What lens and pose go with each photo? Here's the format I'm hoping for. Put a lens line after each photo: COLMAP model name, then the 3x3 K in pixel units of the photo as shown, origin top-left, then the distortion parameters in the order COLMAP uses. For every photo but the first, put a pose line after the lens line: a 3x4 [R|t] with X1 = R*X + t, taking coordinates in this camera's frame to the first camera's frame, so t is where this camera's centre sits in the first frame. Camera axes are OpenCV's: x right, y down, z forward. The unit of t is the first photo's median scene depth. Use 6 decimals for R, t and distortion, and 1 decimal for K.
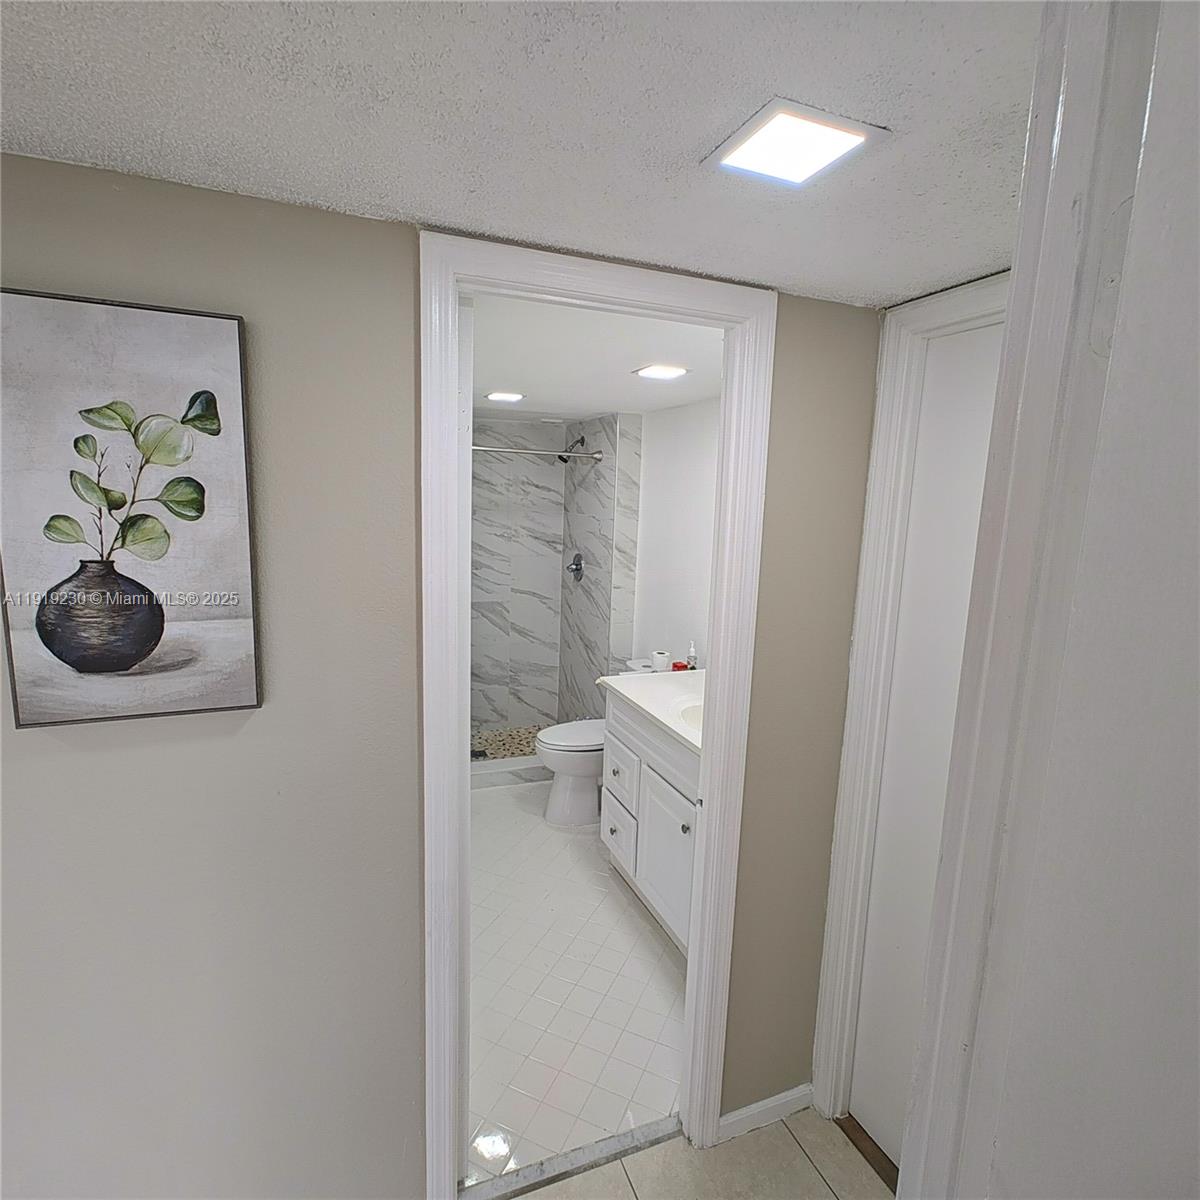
lens RADIAL K [[664.0, 0, 602.8], [0, 664.0, 596.5], [0, 0, 1]] dist [-0.007606, 0.011047]
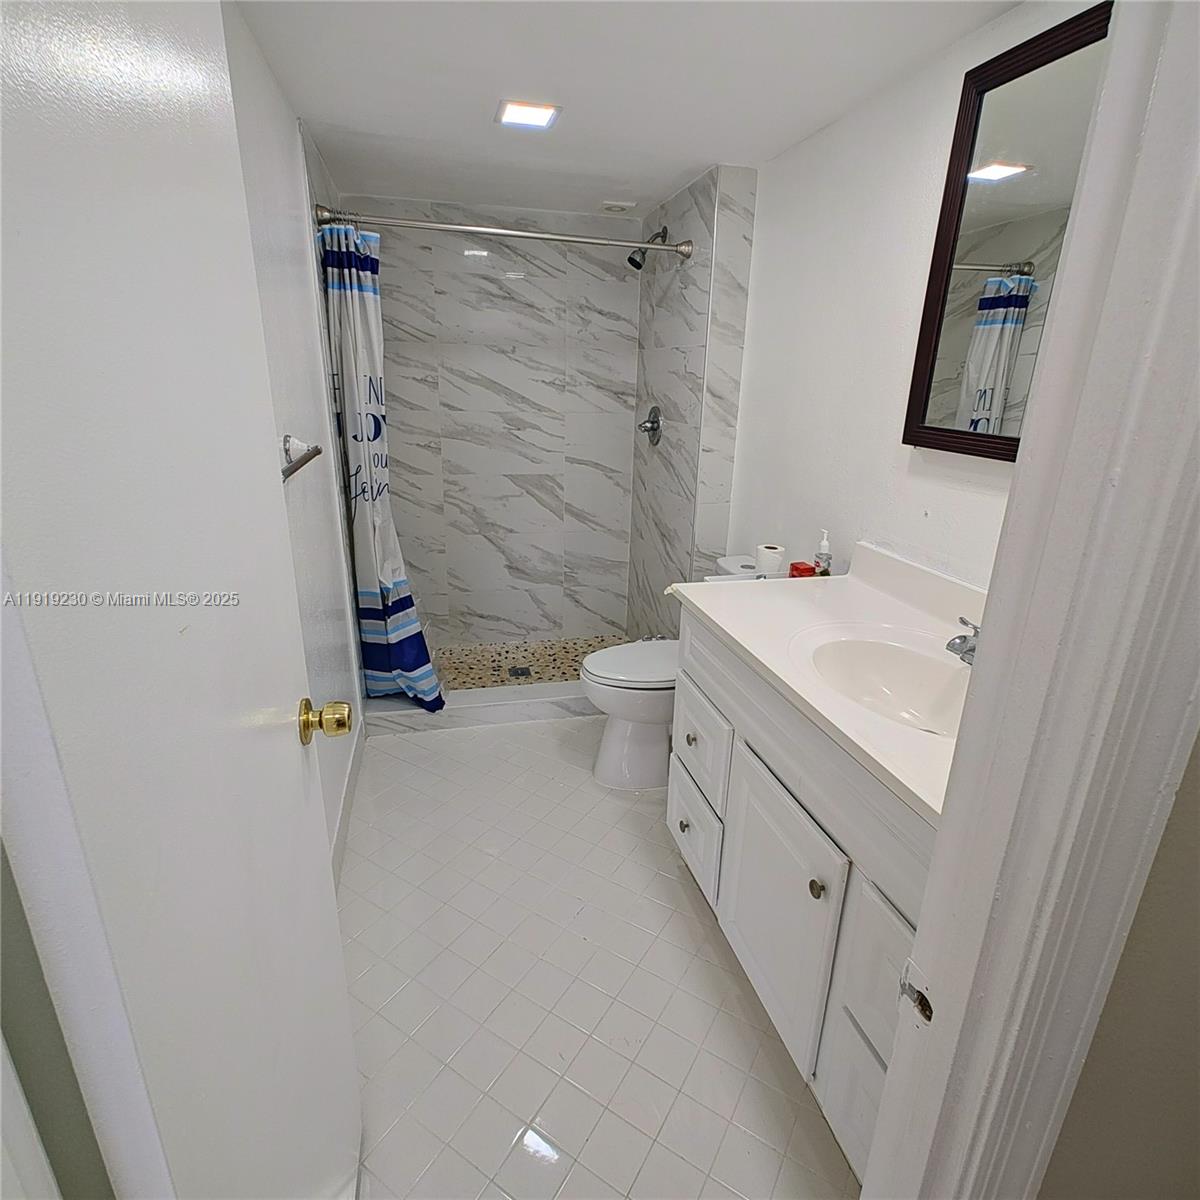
lens RADIAL K [[664.0, 0, 594.8], [0, 664.0, 592.6], [0, 0, 1]] dist [-0.007606, 0.011047]
pose [[0.988170, 0.031873, -0.150014, 0.013296], [-0.008062, 0.987609, 0.156729, 0.023927], [0.153151, -0.153665, 0.976182, 0.281566]]
